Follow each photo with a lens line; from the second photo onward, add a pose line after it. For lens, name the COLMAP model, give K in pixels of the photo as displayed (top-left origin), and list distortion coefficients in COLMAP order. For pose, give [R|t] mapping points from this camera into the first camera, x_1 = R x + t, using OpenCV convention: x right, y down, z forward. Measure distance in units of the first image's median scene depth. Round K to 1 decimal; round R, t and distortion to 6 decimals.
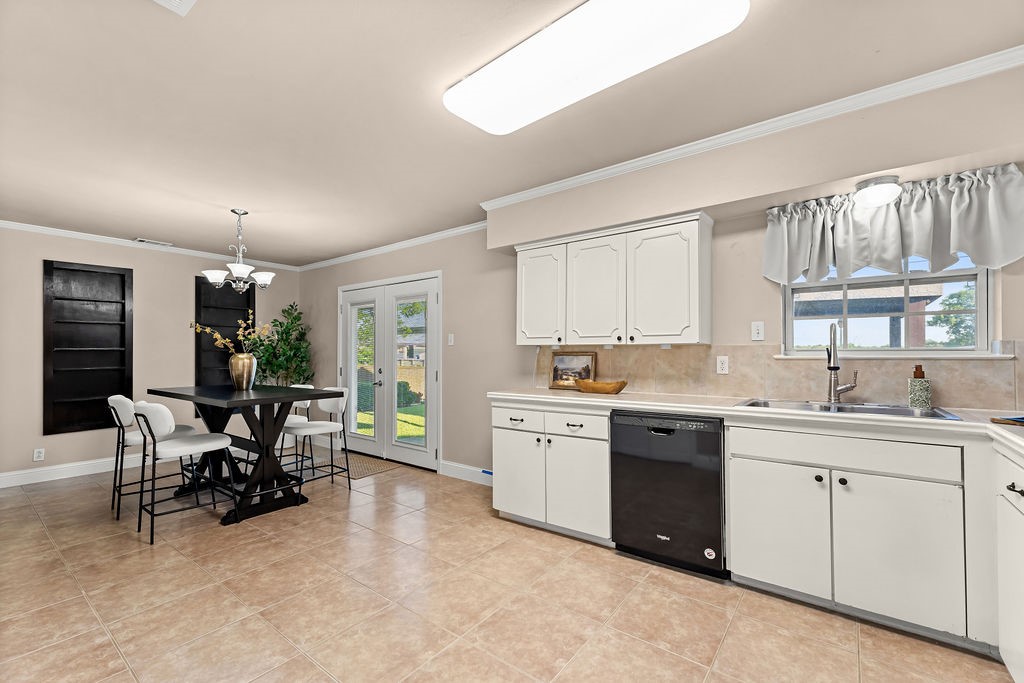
lens RADIAL K [[427.9, 0, 512.0], [0, 427.9, 341.5], [0, 0, 1]] dist [0.003155, 0.000317]
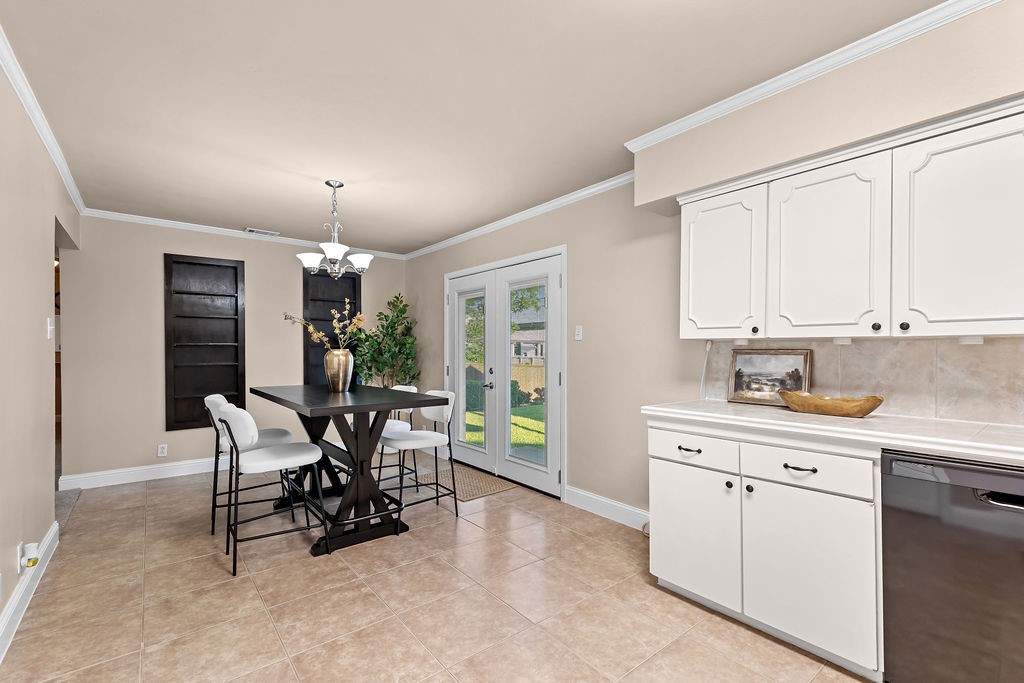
lens RADIAL K [[446.4, 0, 517.9], [0, 446.4, 346.6], [0, 0, 1]] dist [0.003374, 0.000352]
pose [[0.973273, 0.002839, -0.229633, -0.080713], [0.001375, 0.999834, 0.018187, 0.007420], [0.229646, -0.018016, 0.973107, 0.231291]]
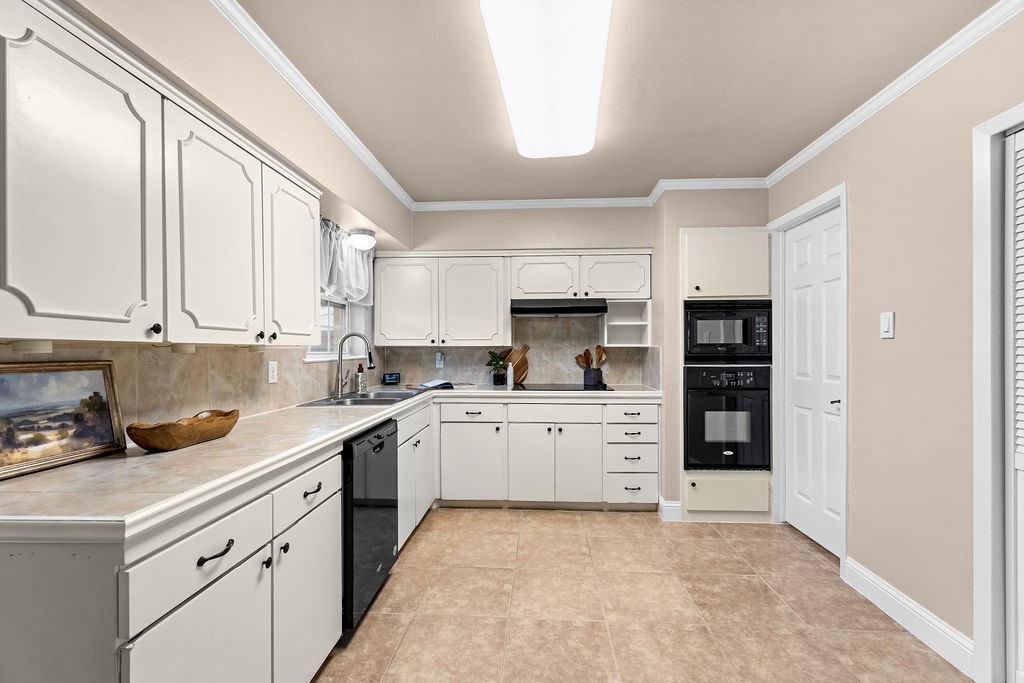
lens RADIAL K [[441.5, 0, 511.9], [0, 441.5, 344.0], [0, 0, 1]] dist [0.010137, 0.000010]
pose [[-0.558573, 0.013588, 0.829344, -0.386198], [-0.018939, 0.999396, -0.029130, 0.013895], [-0.829239, -0.031979, -0.557979, 0.896038]]
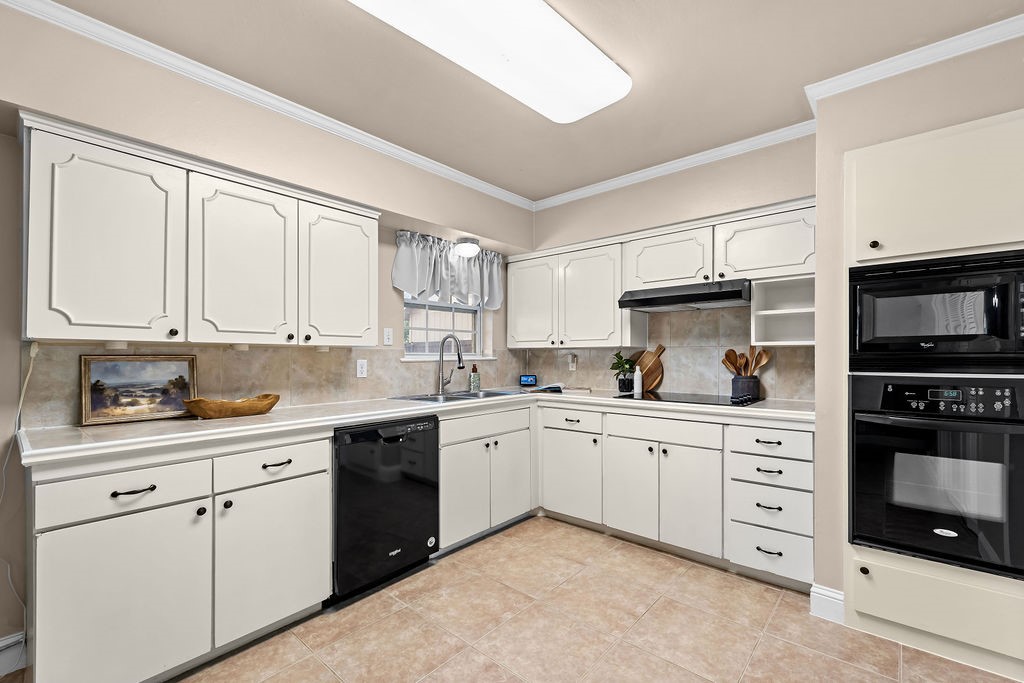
lens RADIAL K [[440.0, 0, 511.3], [0, 440.0, 348.9], [0, 0, 1]] dist [0.009043, 0.000278]
pose [[0.066025, 0.019259, 0.997632, -0.419149], [-0.025754, 0.999514, -0.017590, 0.014938], [-0.997486, -0.024531, 0.066489, 0.478028]]
